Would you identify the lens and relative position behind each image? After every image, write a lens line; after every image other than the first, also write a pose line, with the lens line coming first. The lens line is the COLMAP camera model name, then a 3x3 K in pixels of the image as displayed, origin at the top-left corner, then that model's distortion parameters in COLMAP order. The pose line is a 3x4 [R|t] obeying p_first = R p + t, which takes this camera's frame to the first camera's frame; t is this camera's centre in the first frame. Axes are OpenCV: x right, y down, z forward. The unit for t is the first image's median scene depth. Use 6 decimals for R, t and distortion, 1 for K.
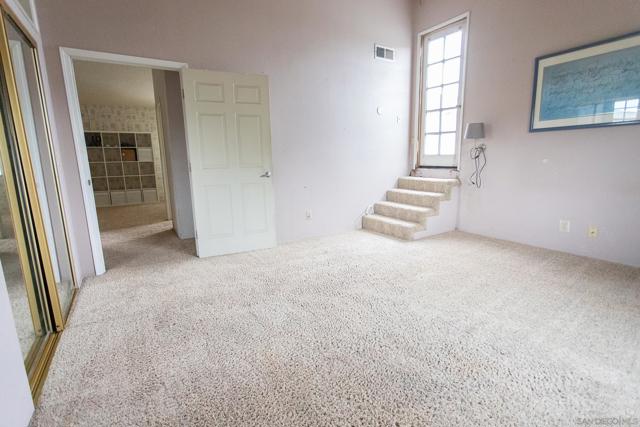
lens RADIAL K [[303.9, 0, 322.9], [0, 303.9, 212.5], [0, 0, 1]] dist [-0.015457, 0.006314]
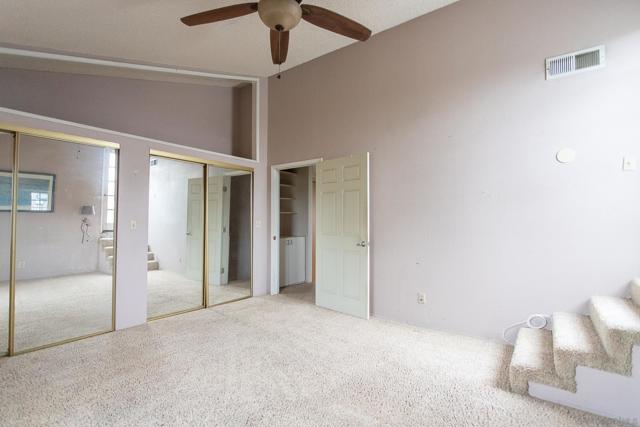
lens RADIAL K [[303.9, 0, 323.5], [0, 303.9, 215.8], [0, 0, 1]] dist [-0.015457, 0.006314]
pose [[0.355342, -0.005967, -0.934717, 0.762639], [-0.190456, 0.978540, -0.078650, -0.116394], [0.915128, 0.205970, 0.346580, 0.524487]]
